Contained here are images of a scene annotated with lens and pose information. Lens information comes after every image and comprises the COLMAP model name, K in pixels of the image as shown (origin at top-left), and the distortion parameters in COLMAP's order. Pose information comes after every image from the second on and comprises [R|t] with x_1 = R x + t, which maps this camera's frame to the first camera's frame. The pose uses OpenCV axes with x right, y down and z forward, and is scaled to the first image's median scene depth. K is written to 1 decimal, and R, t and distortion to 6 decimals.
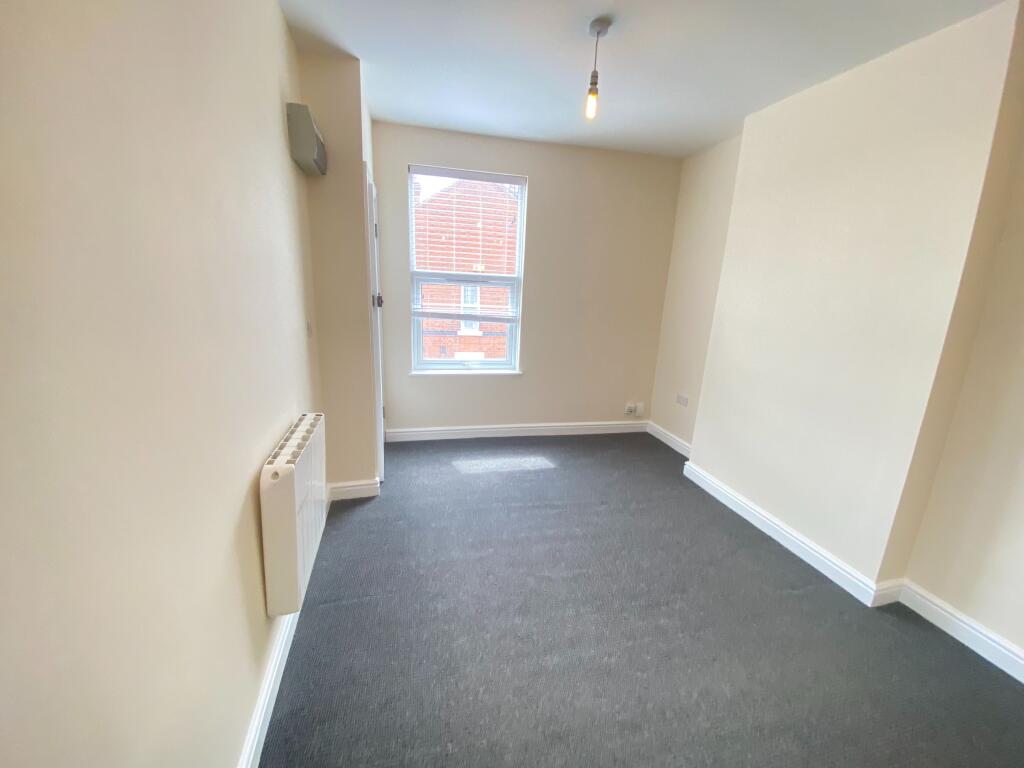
lens RADIAL K [[415.5, 0, 512.0], [0, 415.5, 384.0], [0, 0, 1]] dist [0.035089, -0.031886]
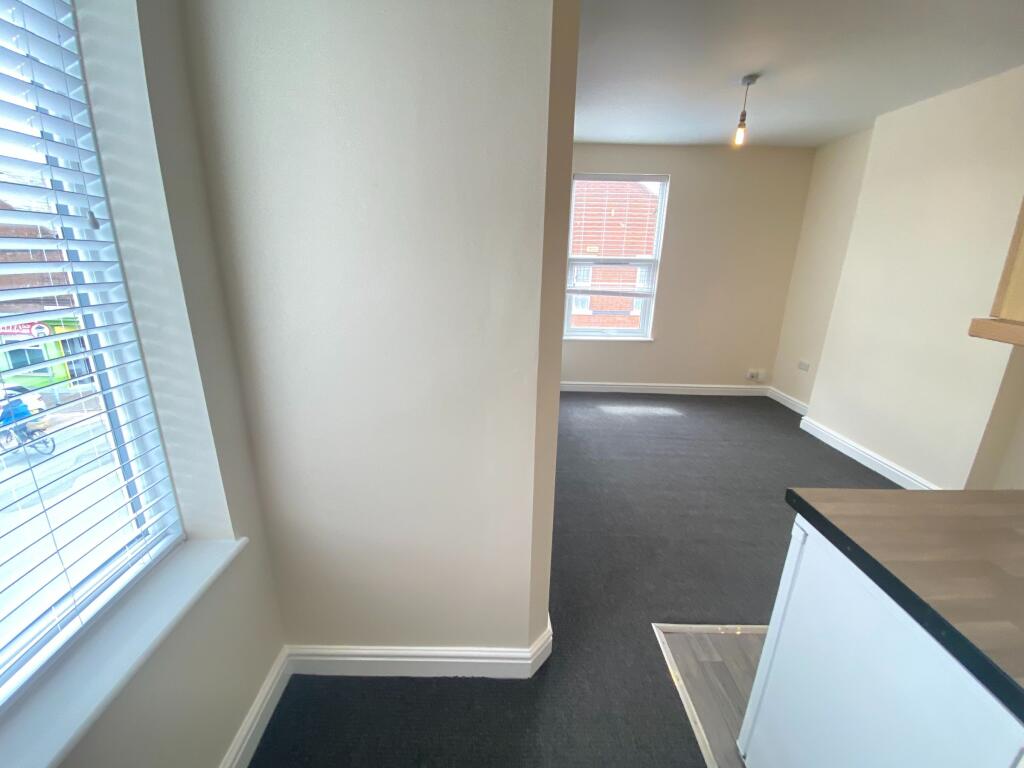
lens RADIAL K [[415.5, 0, 512.0], [0, 415.5, 384.0], [0, 0, 1]] dist [0.035089, -0.031886]
pose [[0.972730, 0.042283, -0.228054, -0.105246], [-0.032106, 0.998324, 0.048151, 0.063209], [0.229707, -0.039516, 0.972457, -0.304411]]
